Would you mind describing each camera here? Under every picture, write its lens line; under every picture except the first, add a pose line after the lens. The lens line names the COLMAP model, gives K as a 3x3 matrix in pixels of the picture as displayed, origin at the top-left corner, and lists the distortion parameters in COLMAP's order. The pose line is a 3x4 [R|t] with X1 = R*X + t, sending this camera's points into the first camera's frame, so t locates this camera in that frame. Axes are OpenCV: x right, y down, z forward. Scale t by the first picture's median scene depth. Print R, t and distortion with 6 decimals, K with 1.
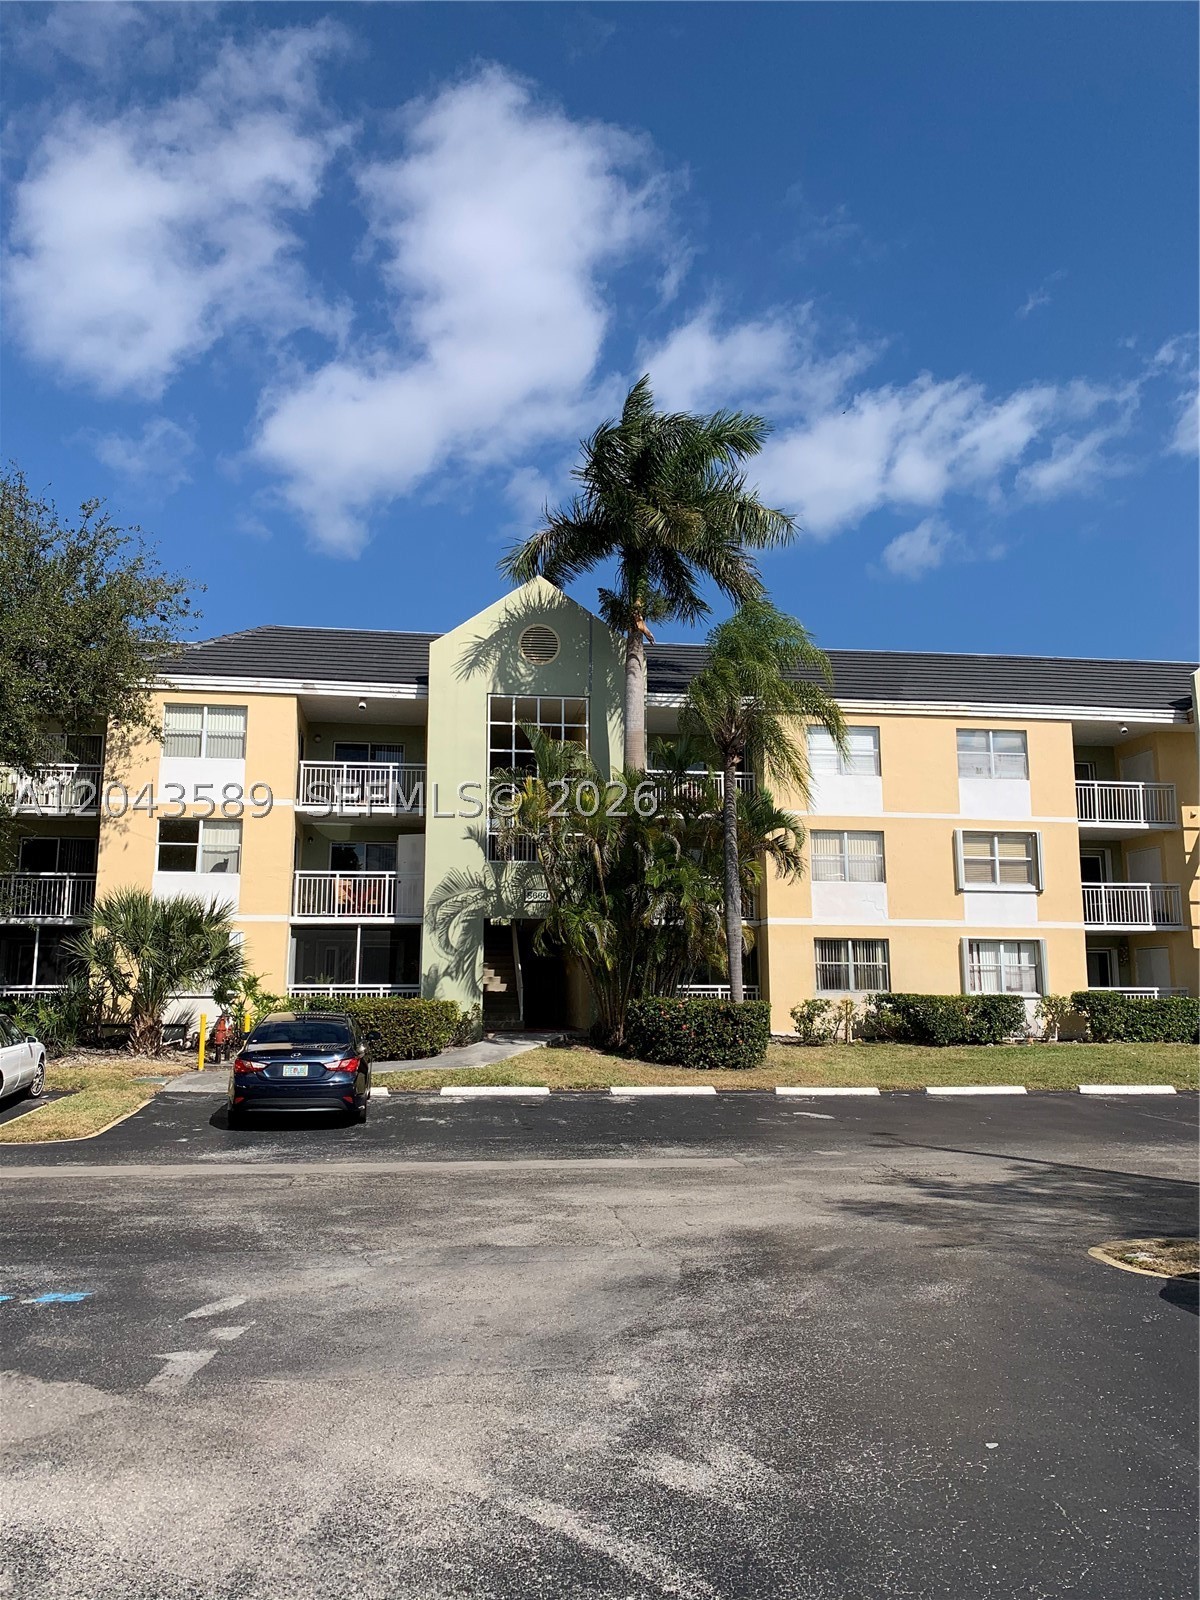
lens RADIAL K [[1236.4, 0, 600.0], [0, 1236.4, 800.0], [0, 0, 1]] dist [0.028244, -0.016803]
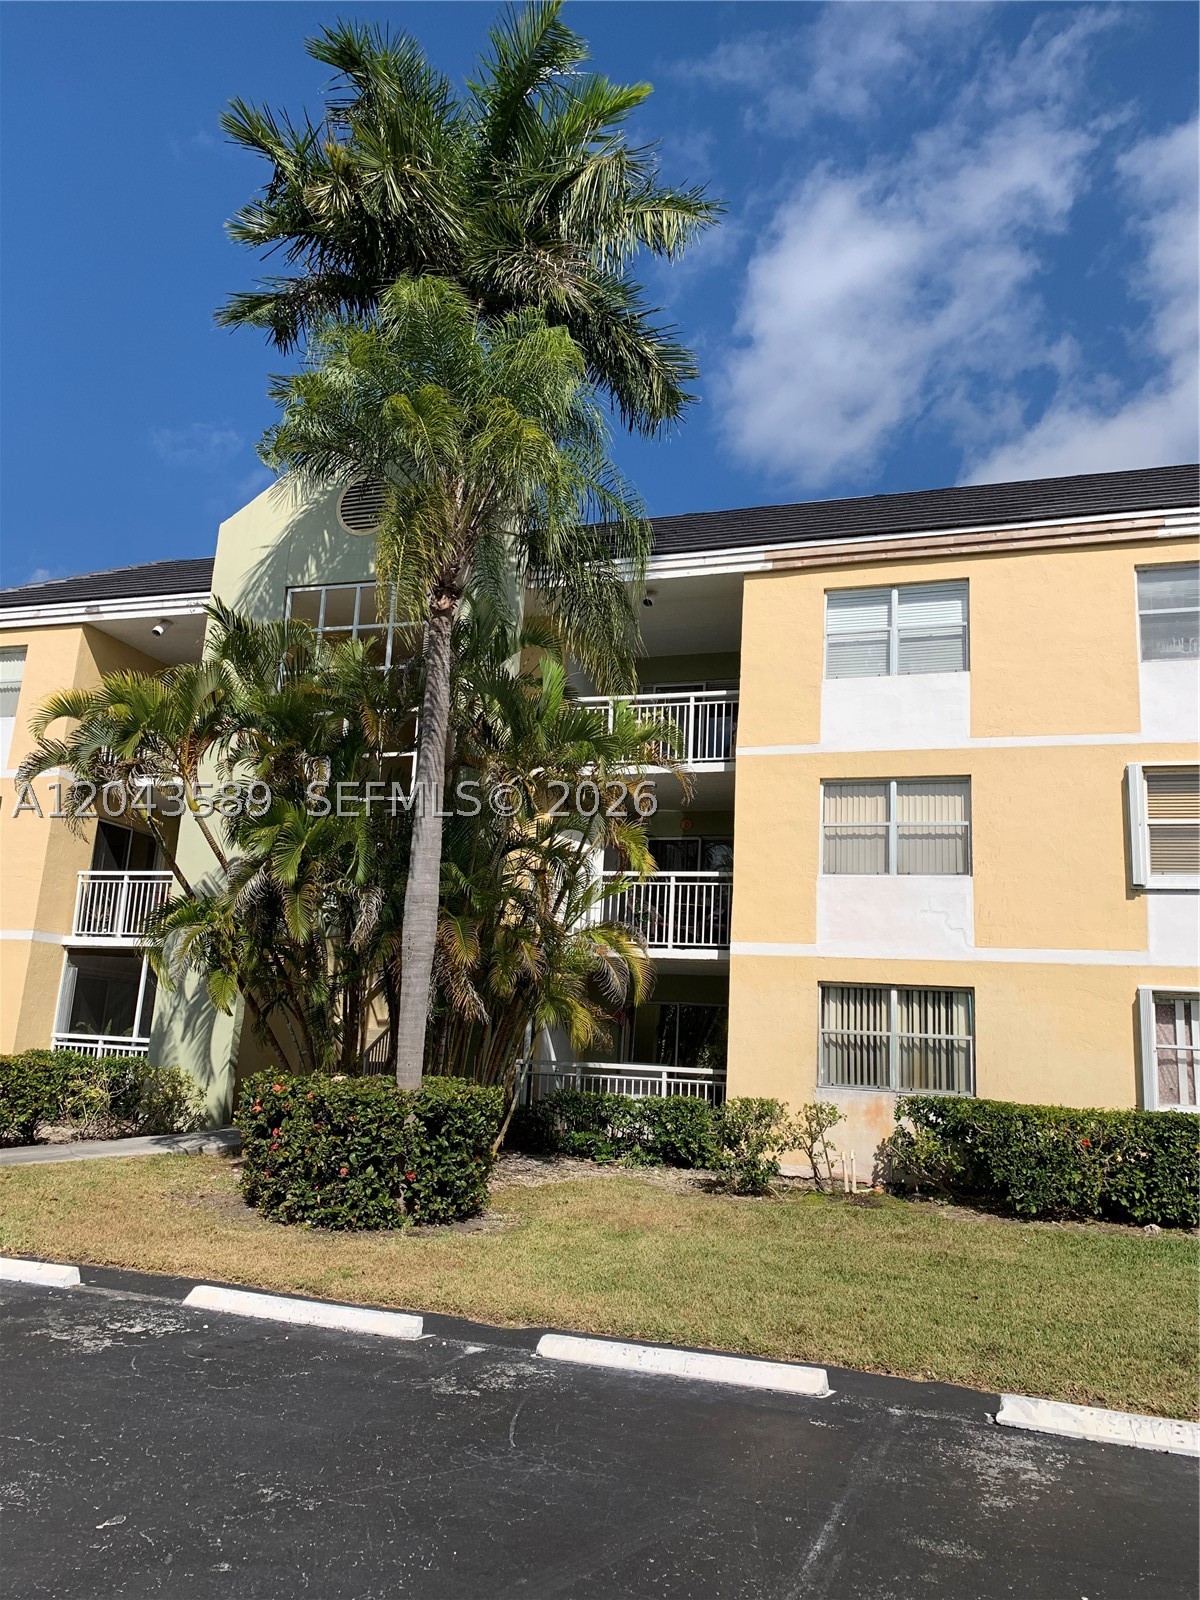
lens RADIAL K [[1236.4, 0, 600.0], [0, 1236.4, 800.0], [0, 0, 1]] dist [0.028244, -0.016803]
pose [[0.894723, -0.048078, -0.444026, 0.323269], [0.014609, 0.996808, -0.078494, 0.074047], [0.446382, 0.063743, 0.892569, 0.482018]]
